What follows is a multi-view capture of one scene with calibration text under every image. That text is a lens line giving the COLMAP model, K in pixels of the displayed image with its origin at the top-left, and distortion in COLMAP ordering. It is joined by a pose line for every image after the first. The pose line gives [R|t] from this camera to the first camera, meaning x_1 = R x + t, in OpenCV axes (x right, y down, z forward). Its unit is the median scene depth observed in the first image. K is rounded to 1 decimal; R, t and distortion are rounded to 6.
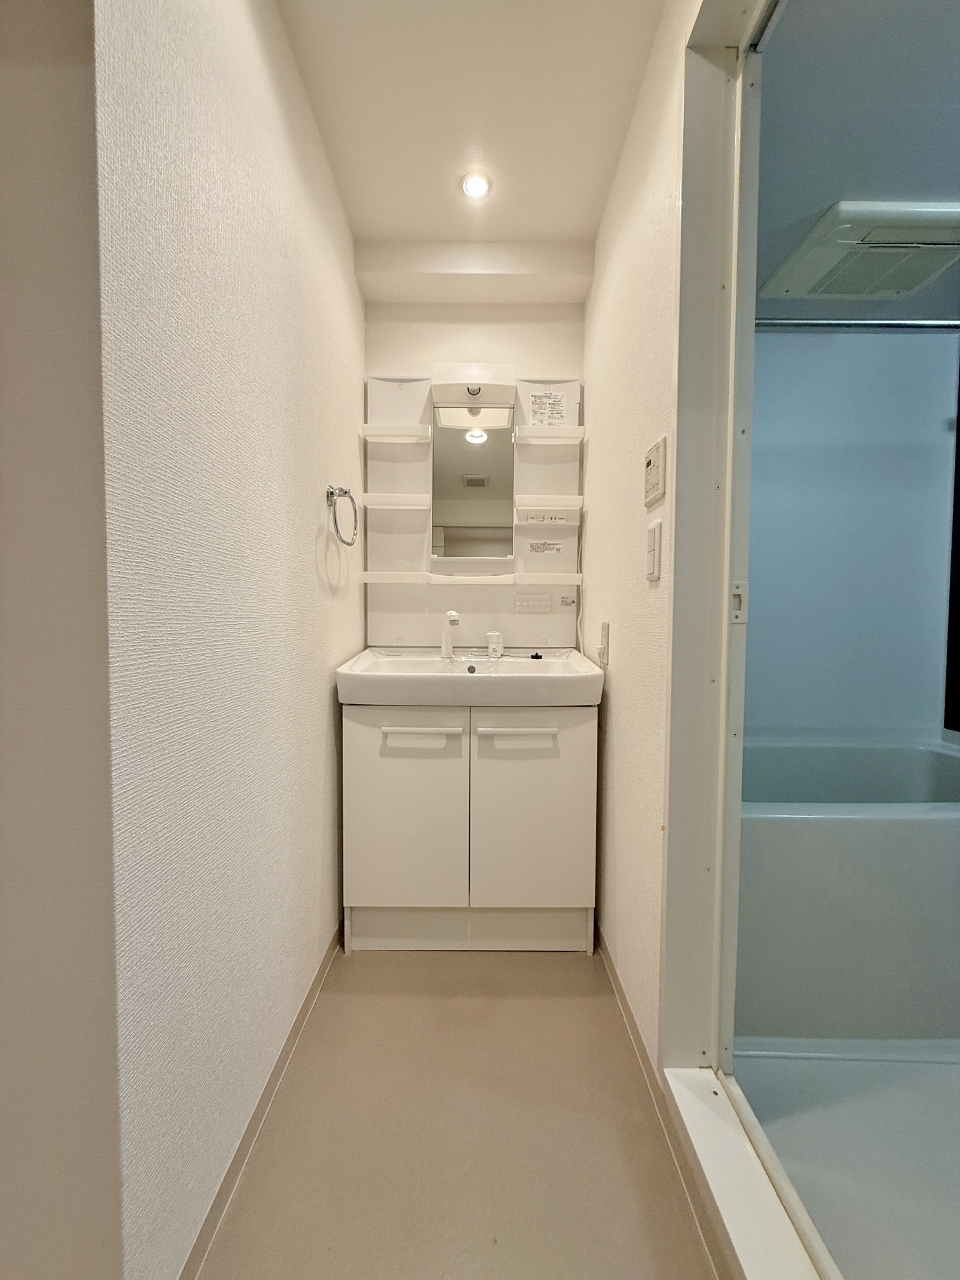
lens RADIAL K [[511.7, 0, 478.8], [0, 511.7, 636.4], [0, 0, 1]] dist [-0.002363, 0.001032]
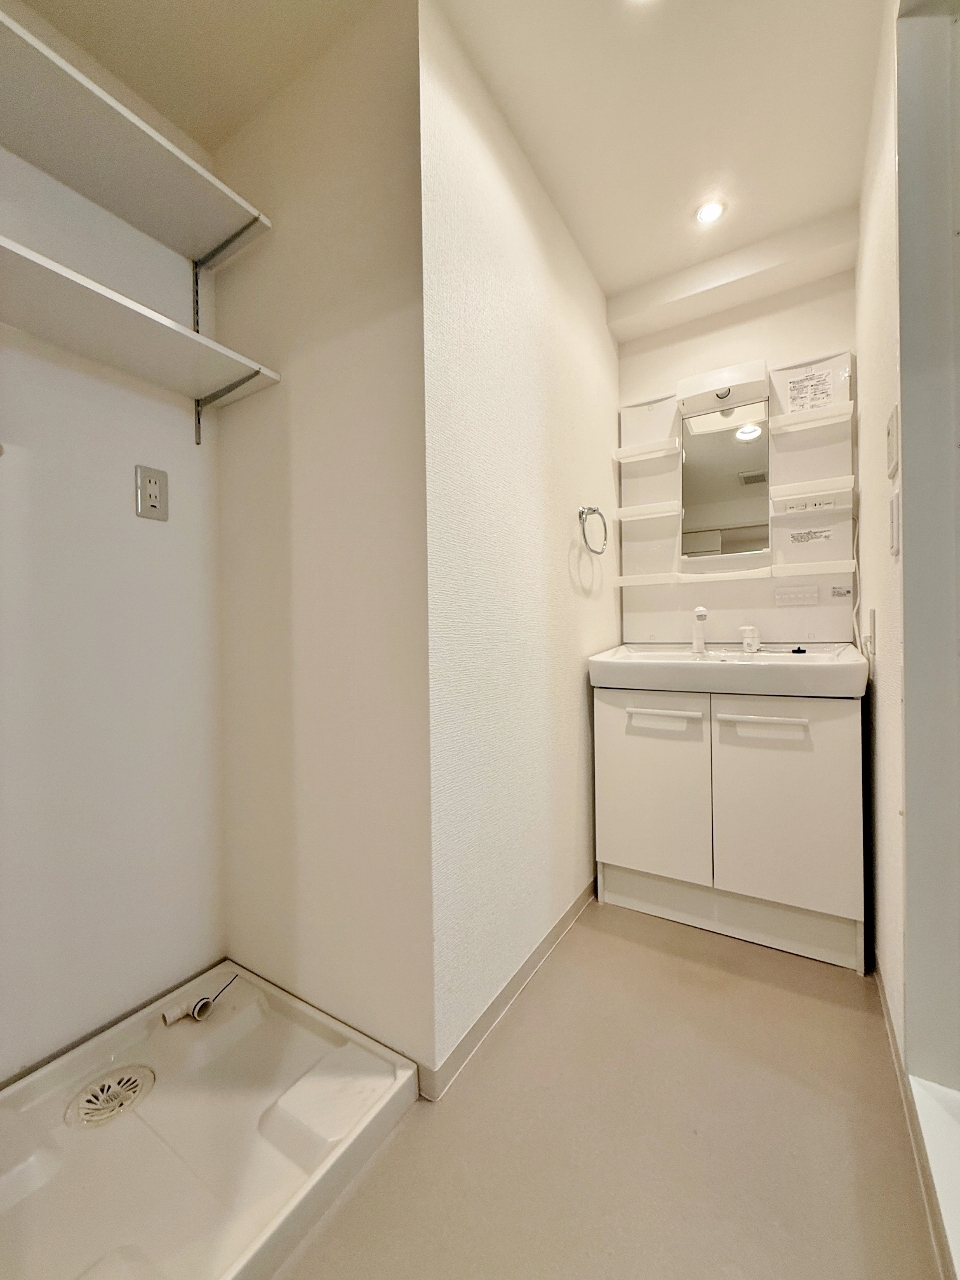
lens RADIAL K [[511.7, 0, 470.1], [0, 511.7, 639.7], [0, 0, 1]] dist [-0.002363, 0.001032]
pose [[0.838058, -0.012713, -0.545433, 0.135514], [-0.003362, 0.999589, -0.028464, 0.053824], [0.545571, 0.025689, 0.837671, -0.150320]]
